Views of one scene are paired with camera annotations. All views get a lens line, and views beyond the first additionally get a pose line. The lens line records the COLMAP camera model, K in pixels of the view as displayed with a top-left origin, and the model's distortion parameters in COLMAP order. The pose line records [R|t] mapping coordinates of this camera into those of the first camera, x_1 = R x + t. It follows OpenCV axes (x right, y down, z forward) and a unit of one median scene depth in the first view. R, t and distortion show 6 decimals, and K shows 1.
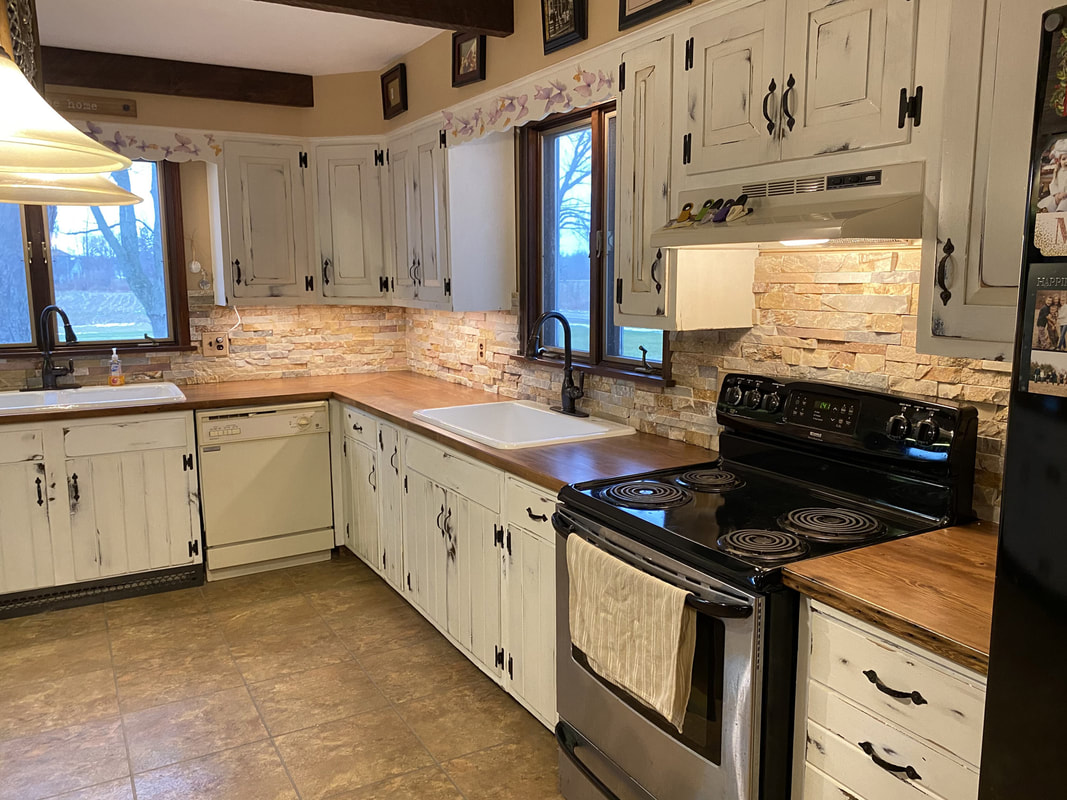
lens RADIAL K [[850.6, 0, 533.5], [0, 850.6, 400.0], [0, 0, 1]] dist [0.055325, -0.071431]
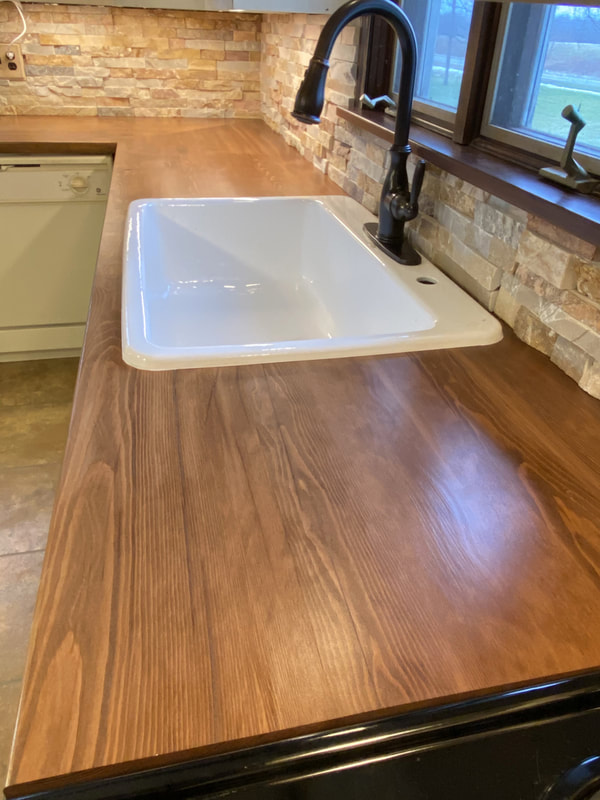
lens RADIAL K [[637.7, 0, 300.0], [0, 637.7, 400.0], [0, 0, 1]] dist [0.055325, -0.071431]
pose [[0.958392, 0.181457, -0.220360, 0.065489], [-0.086761, 0.920604, 0.380736, -0.028382], [0.271952, -0.345776, 0.898043, 0.445400]]
